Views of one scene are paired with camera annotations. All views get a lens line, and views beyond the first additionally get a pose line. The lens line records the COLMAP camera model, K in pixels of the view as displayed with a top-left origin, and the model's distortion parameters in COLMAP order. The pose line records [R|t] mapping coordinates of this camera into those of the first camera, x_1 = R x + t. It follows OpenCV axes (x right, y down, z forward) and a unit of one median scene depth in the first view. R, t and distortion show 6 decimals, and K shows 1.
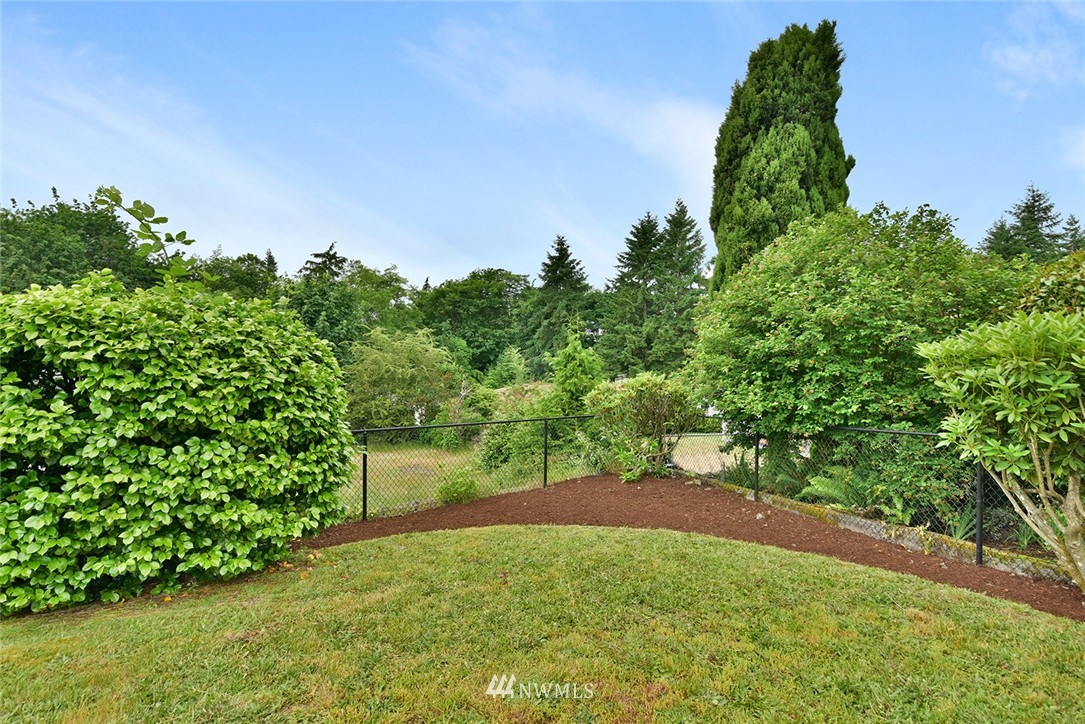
lens RADIAL K [[533.2, 0, 542.5], [0, 533.2, 362.0], [0, 0, 1]] dist [-0.001856, -0.013655]
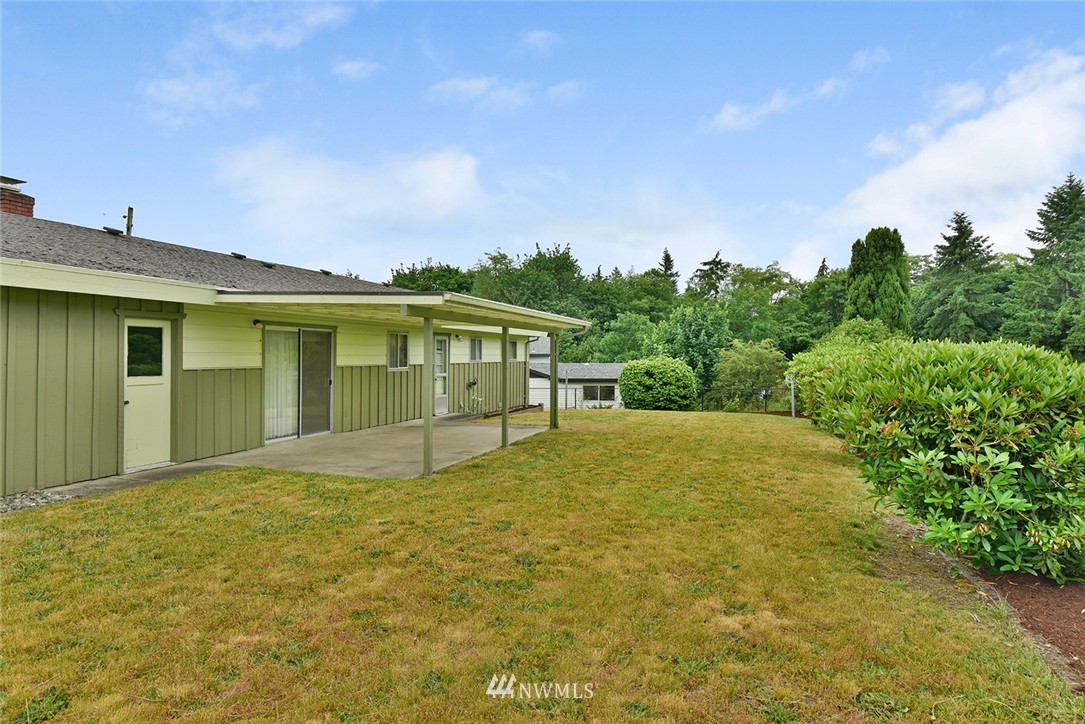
lens RADIAL K [[618.4, 0, 544.6], [0, 618.4, 358.8], [0, 0, 1]] dist [-0.004872, -0.000365]
pose [[0.785427, -0.006427, -0.618921, 0.149414], [0.017132, 0.999789, 0.011359, -0.015004], [0.618717, -0.019525, 0.785371, -0.310911]]
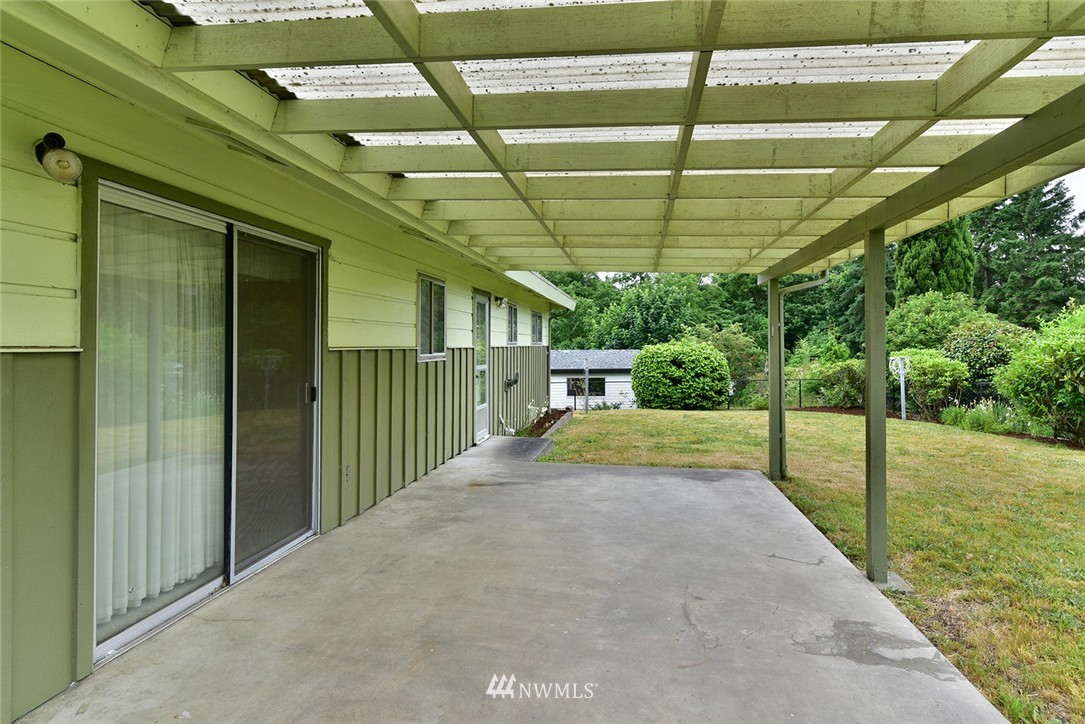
lens RADIAL K [[614.0, 0, 550.0], [0, 614.0, 341.4], [0, 0, 1]] dist [0.019793, 0.000886]
pose [[0.881047, -0.014697, -0.472800, 0.042857], [0.018758, 0.999817, 0.003875, -0.012477], [0.472656, -0.012282, 0.881161, -0.254040]]
